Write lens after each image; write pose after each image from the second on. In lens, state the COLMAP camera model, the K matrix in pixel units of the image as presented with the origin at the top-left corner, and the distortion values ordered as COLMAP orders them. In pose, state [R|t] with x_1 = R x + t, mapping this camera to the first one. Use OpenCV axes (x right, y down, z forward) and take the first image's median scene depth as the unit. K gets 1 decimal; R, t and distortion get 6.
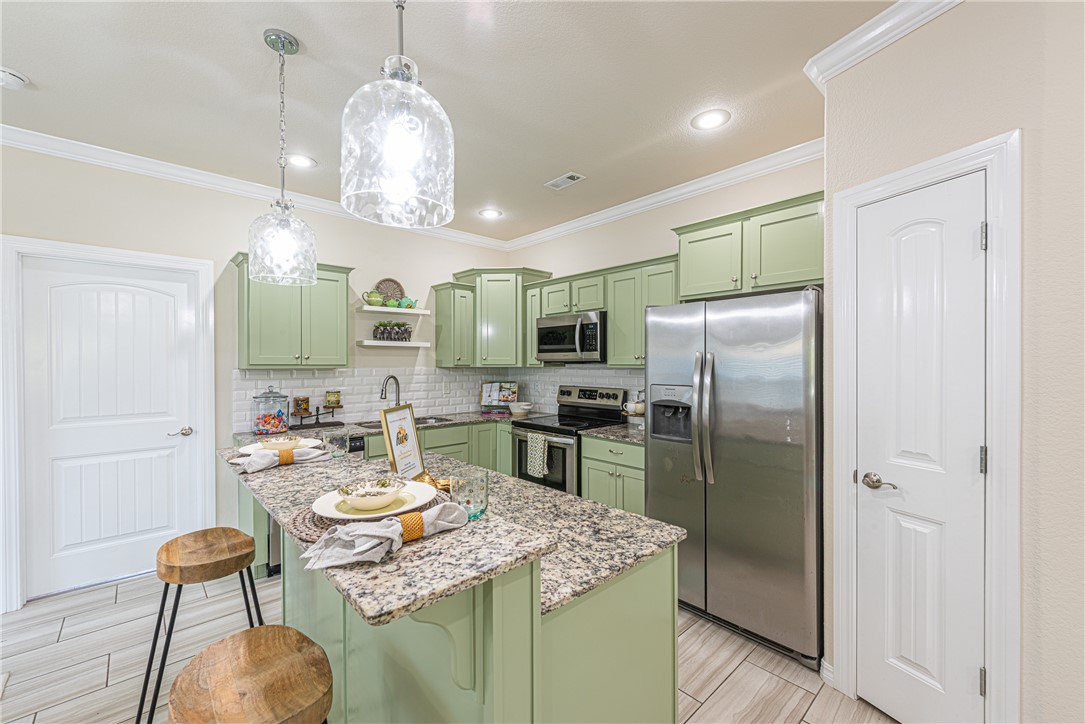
lens RADIAL K [[438.8, 0, 548.4], [0, 438.8, 366.1], [0, 0, 1]] dist [0.010679, -0.003161]
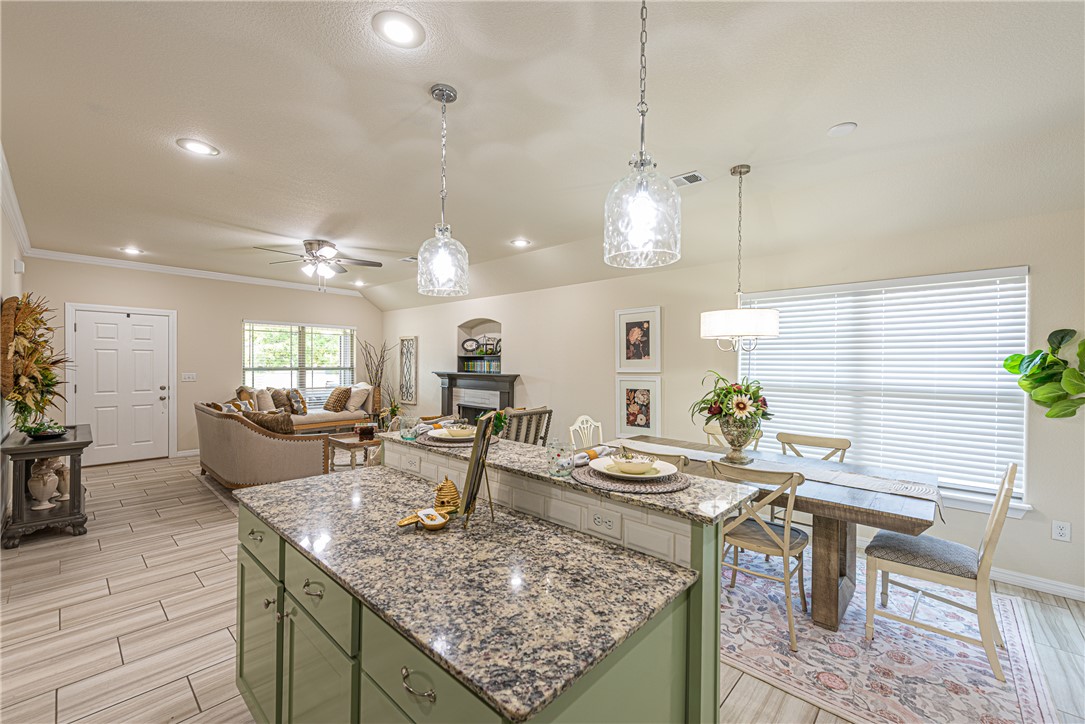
lens RADIAL K [[438.8, 0, 549.9], [0, 438.8, 365.1], [0, 0, 1]] dist [0.010679, -0.003161]
pose [[-0.996527, -0.007283, -0.082946, -0.184904], [-0.008397, 0.999879, 0.013090, -0.007302], [0.082840, 0.013741, -0.996468, 0.870770]]
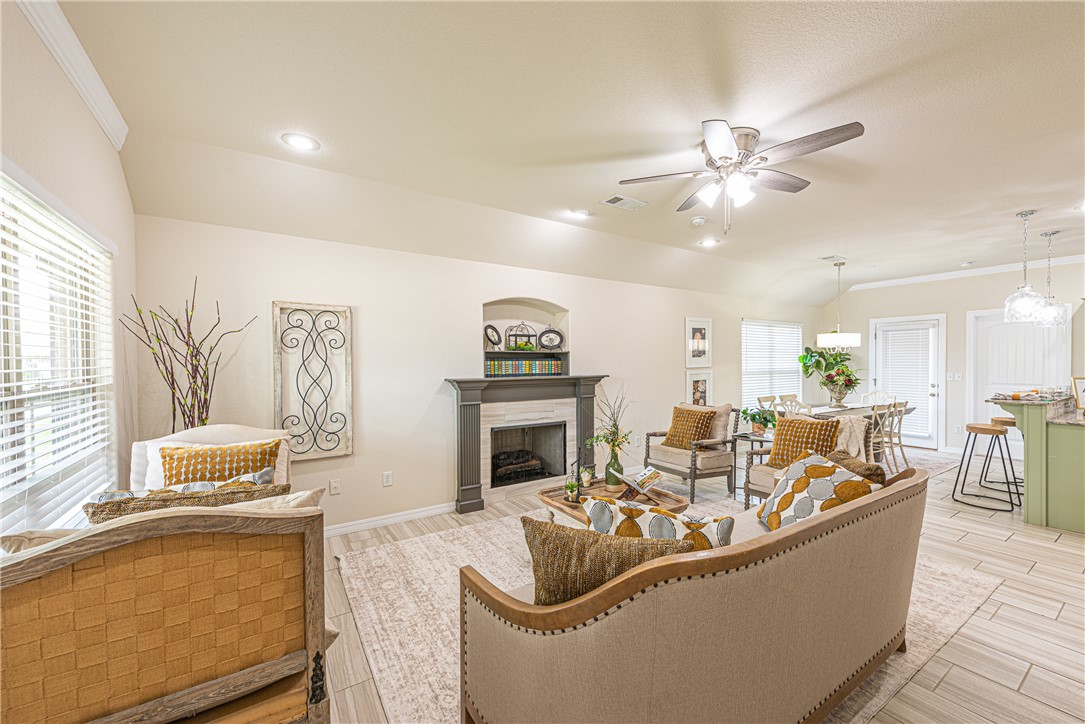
lens RADIAL K [[427.8, 0, 546.1], [0, 427.8, 367.7], [0, 0, 1]] dist [0.016085, -0.000474]
pose [[-0.162243, 0.017409, -0.986597, 1.169480], [-0.004941, 0.999817, 0.018455, 0.003407], [0.986738, 0.007869, -0.162127, -0.723617]]
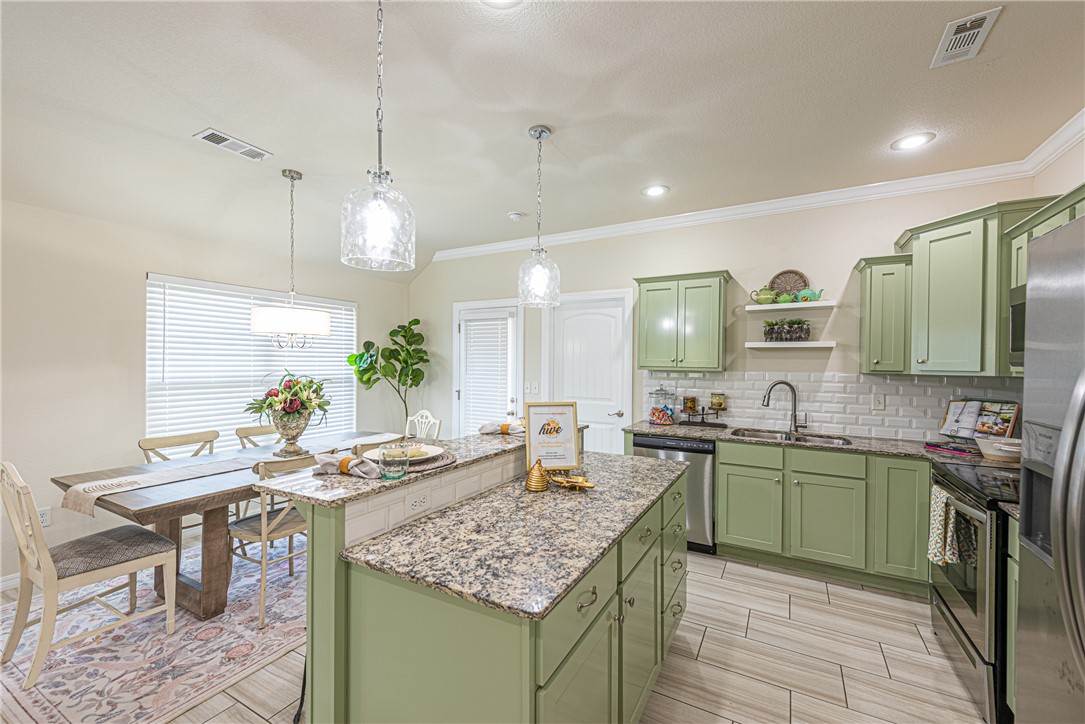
lens RADIAL K [[438.8, 0, 544.2], [0, 438.8, 366.8], [0, 0, 1]] dist [0.010679, -0.003161]
pose [[0.308111, 0.011512, -0.951281, 0.354516], [-0.017909, 0.999820, 0.006299, -0.004063], [0.951182, 0.015096, 0.308262, 0.293280]]
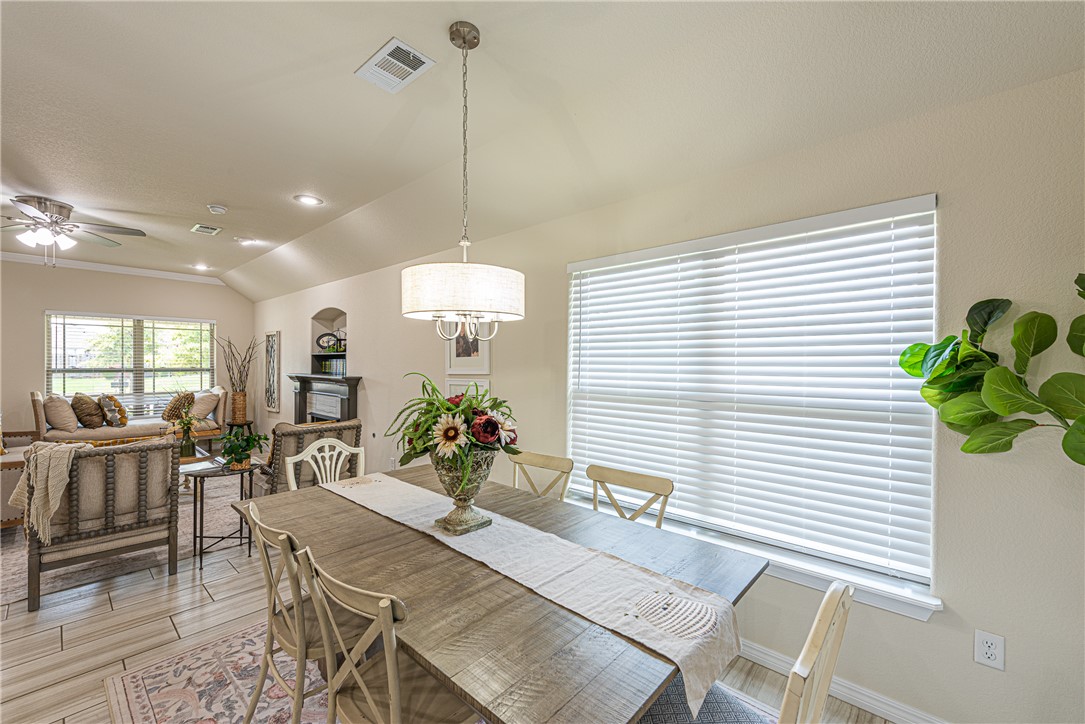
lens RADIAL K [[438.8, 0, 548.7], [0, 438.8, 365.6], [0, 0, 1]] dist [0.010679, -0.003161]
pose [[-0.995603, -0.004188, -0.093575, -0.644580], [-0.005510, 0.999889, 0.013874, -0.004327], [0.093506, 0.014329, -0.995516, 0.583924]]
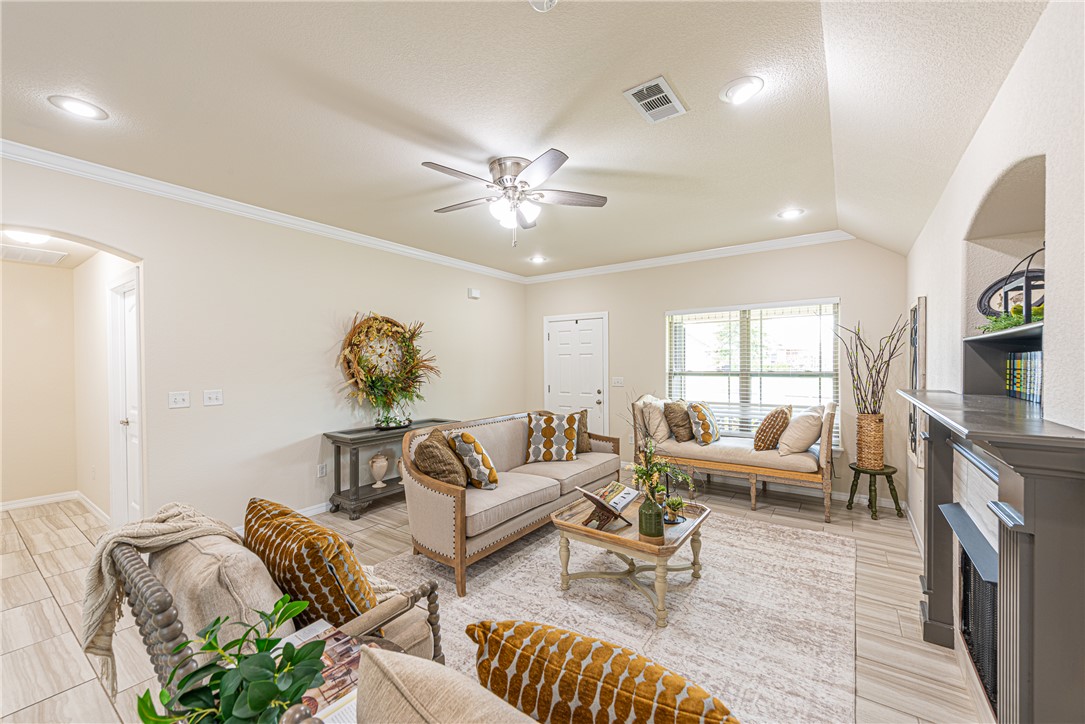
lens RADIAL K [[427.8, 0, 543.9], [0, 427.8, 366.7], [0, 0, 1]] dist [0.016085, -0.000474]
pose [[-0.200560, -0.006365, 0.979661, -0.382316], [0.014262, 0.999854, 0.009416, 0.002563], [-0.979578, 0.015860, -0.200440, -0.431072]]
